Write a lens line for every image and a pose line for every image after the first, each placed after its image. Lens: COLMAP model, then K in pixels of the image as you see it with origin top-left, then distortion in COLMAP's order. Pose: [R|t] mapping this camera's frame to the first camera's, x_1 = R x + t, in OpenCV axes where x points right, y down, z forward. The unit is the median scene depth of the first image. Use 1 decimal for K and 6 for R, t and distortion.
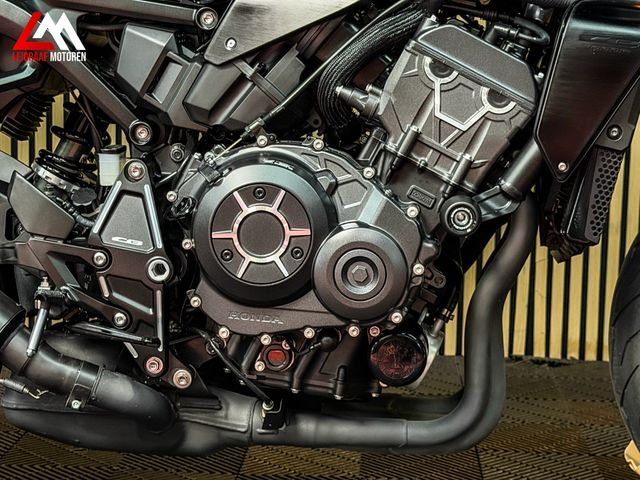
lens RADIAL K [[1411.0, 0, 321.4], [0, 1411.0, 243.4], [0, 0, 1]] dist [0.140138, 0.000000]
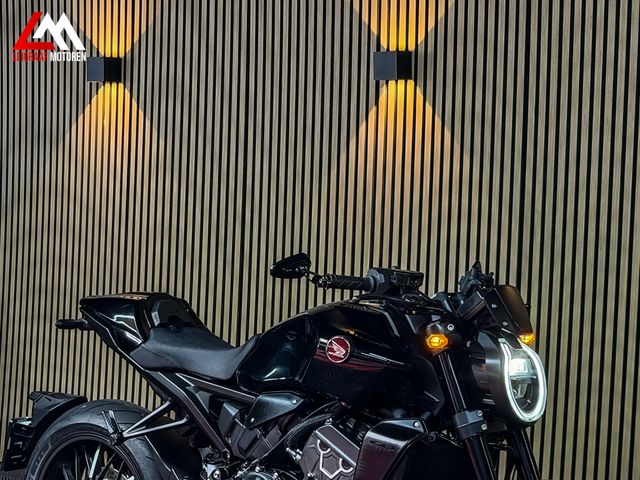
lens RADIAL K [[1411.0, 0, 302.8], [0, 1411.0, 217.2], [0, 0, 1]] dist [0.140138, 0.000000]
pose [[0.830674, 0.030107, -0.555945, 1.144336], [-0.098928, 0.990629, -0.094168, -0.247813], [0.547900, 0.133222, 0.825868, -0.709959]]
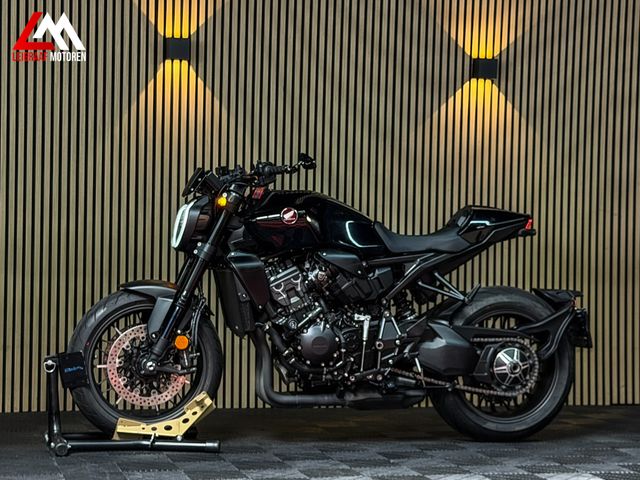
lens RADIAL K [[1411.0, 0, 327.3], [0, 1411.0, 249.6], [0, 0, 1]] dist [0.140138, 0.000000]
pose [[0.953872, -0.002293, 0.300204, -1.123224], [0.042063, 0.991128, -0.126082, 0.208320], [-0.297251, 0.132894, 0.945506, -1.982342]]
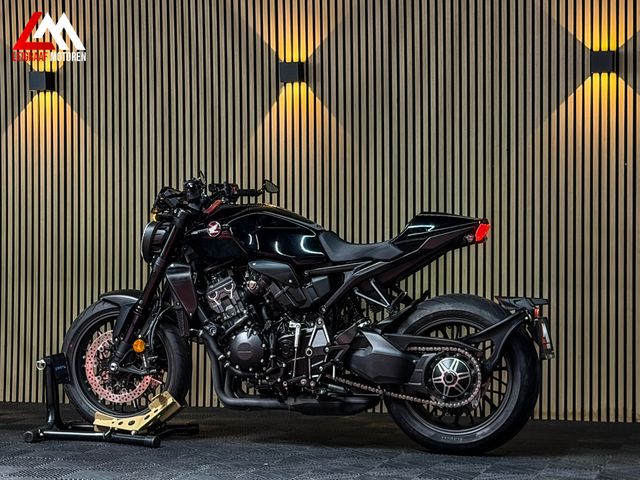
lens RADIAL K [[1411.0, 0, 323.9], [0, 1411.0, 240.4], [0, 0, 1]] dist [0.140138, 0.000000]
pose [[0.966459, -0.023009, -0.255788, 0.809726], [-0.014613, 0.989438, -0.144215, 0.240691], [0.256405, 0.143116, 0.955915, -2.132068]]
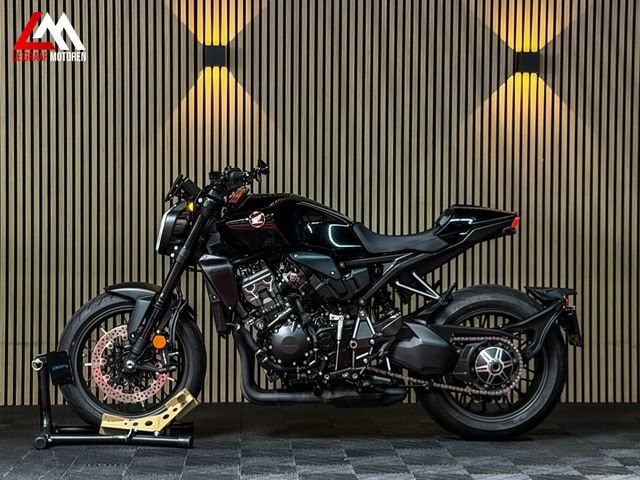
lens RADIAL K [[1411.0, 0, 325.8], [0, 1411.0, 244.6], [0, 0, 1]] dist [0.140138, 0.000000]
pose [[0.994506, -0.016899, 0.103308, -0.453446], [0.029974, 0.991532, -0.126358, 0.205755], [-0.100298, 0.128761, 0.986591, -2.197604]]
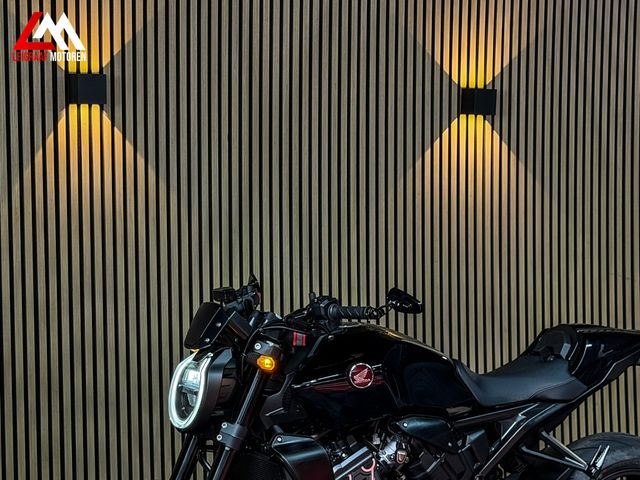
lens RADIAL K [[1411.0, 0, 321.7], [0, 1411.0, 243.3], [0, 0, 1]] dist [0.140138, 0.000000]
pose [[0.870317, -0.049359, 0.490012, -1.315505], [0.100258, 0.991887, -0.078156, -0.292108], [-0.482179, 0.117148, 0.868205, -0.819503]]
